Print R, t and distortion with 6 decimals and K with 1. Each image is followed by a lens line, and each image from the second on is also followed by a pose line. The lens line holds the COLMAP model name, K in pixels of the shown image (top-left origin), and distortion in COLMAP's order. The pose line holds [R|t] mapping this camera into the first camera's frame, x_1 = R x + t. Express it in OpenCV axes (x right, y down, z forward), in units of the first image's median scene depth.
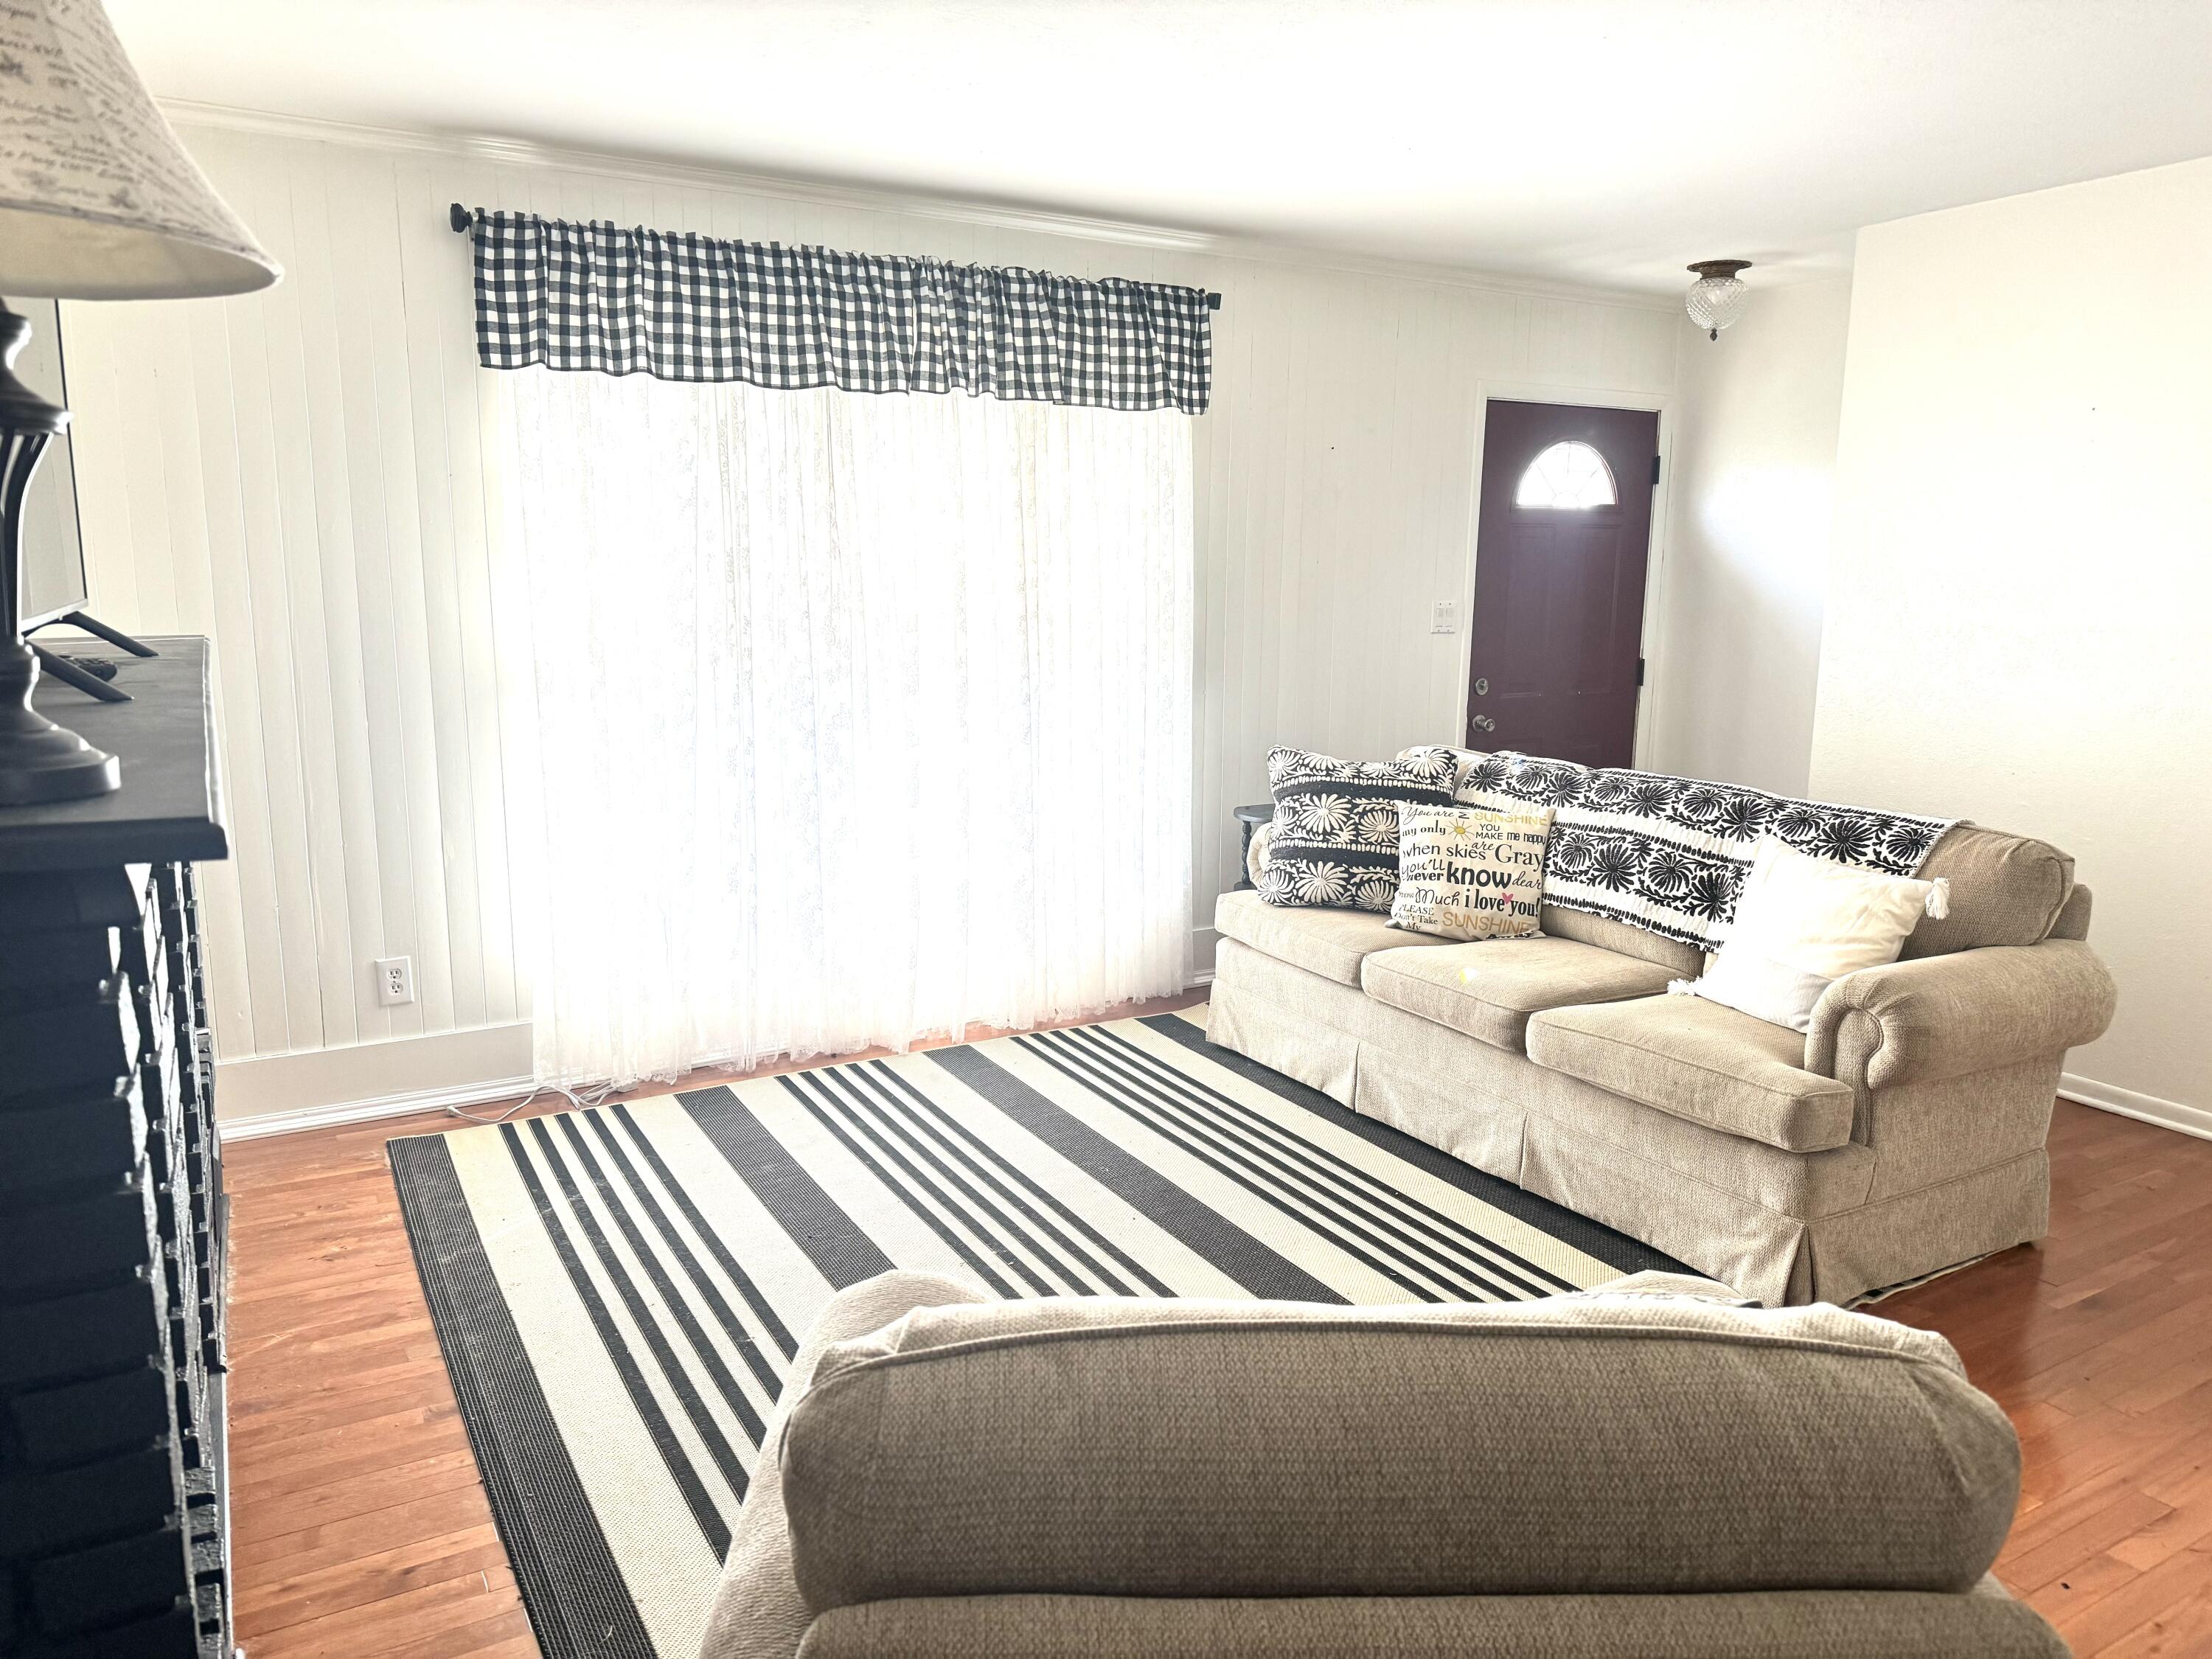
lens RADIAL K [[1541.0, 0, 1106.0], [0, 1541.0, 829.5], [0, 0, 1]] dist [0.021187, -0.001106]
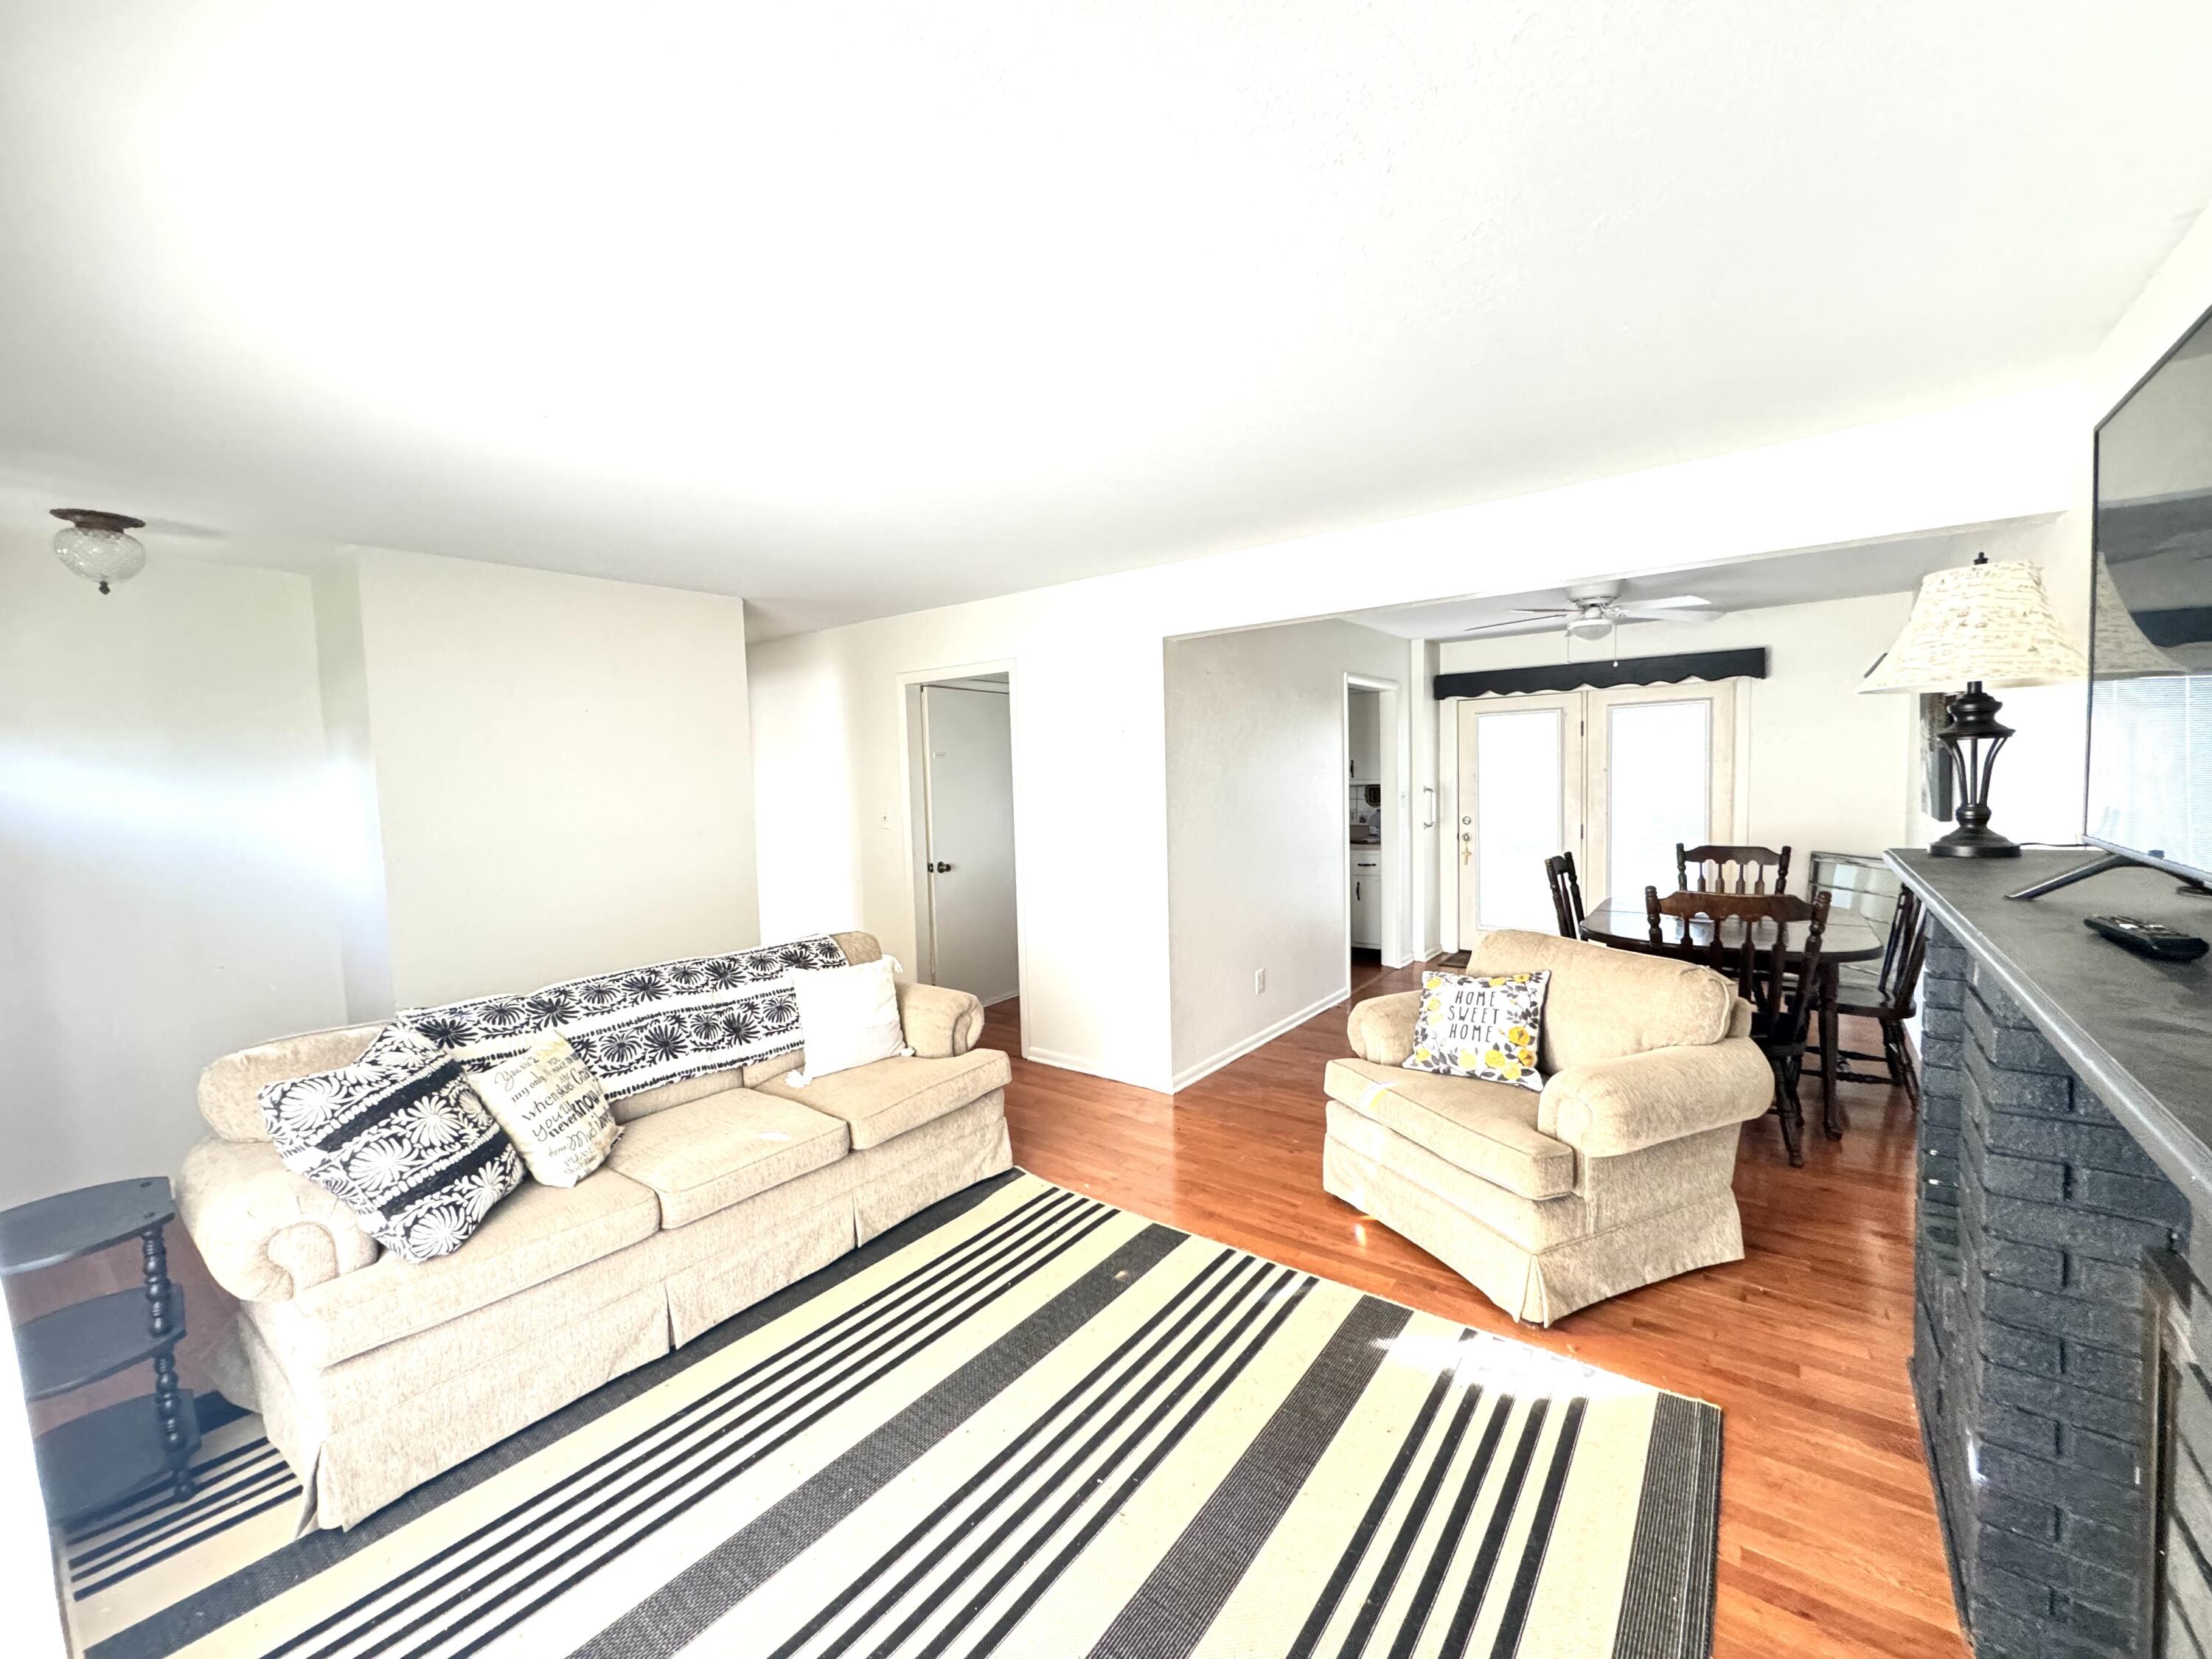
lens RADIAL K [[888.6, 0, 1106.0], [0, 888.6, 829.5], [0, 0, 1]] dist [-0.005946, 0.001041]
pose [[-0.401192, -0.047904, 0.914741, -0.475619], [0.185103, 0.973789, 0.132179, -0.176393], [-0.897096, 0.222350, -0.381809, 0.924431]]
